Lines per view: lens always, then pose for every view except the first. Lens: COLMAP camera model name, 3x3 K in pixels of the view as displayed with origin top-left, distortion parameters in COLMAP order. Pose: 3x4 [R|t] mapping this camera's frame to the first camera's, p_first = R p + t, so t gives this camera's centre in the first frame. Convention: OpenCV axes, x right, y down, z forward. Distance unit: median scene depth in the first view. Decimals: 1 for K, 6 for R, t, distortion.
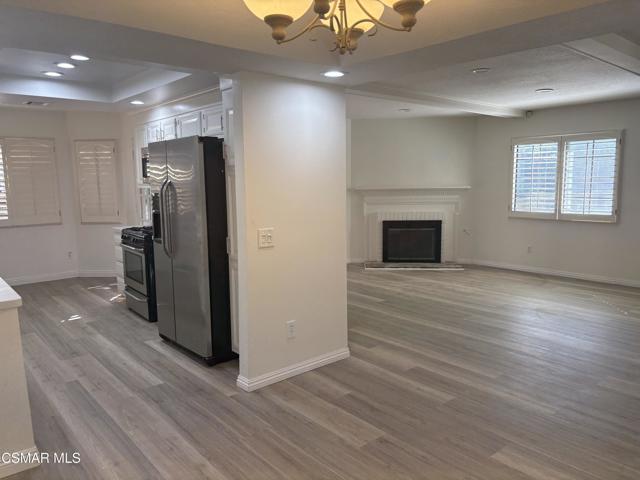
lens RADIAL K [[484.5, 0, 319.2], [0, 484.5, 240.2], [0, 0, 1]] dist [0.024437, -0.020718]
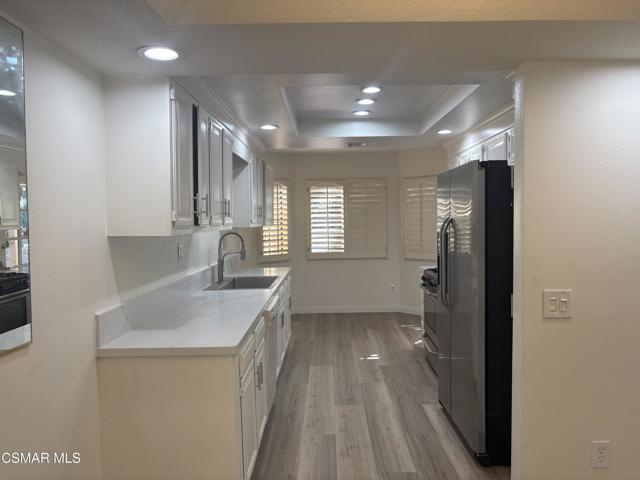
lens RADIAL K [[484.5, 0, 322.2], [0, 484.5, 237.0], [0, 0, 1]] dist [0.024437, -0.020718]
pose [[0.758720, 0.023639, -0.650988, 0.065787], [-0.074941, 0.995874, -0.051181, -0.032470], [0.647092, 0.087618, 0.757360, 0.246892]]
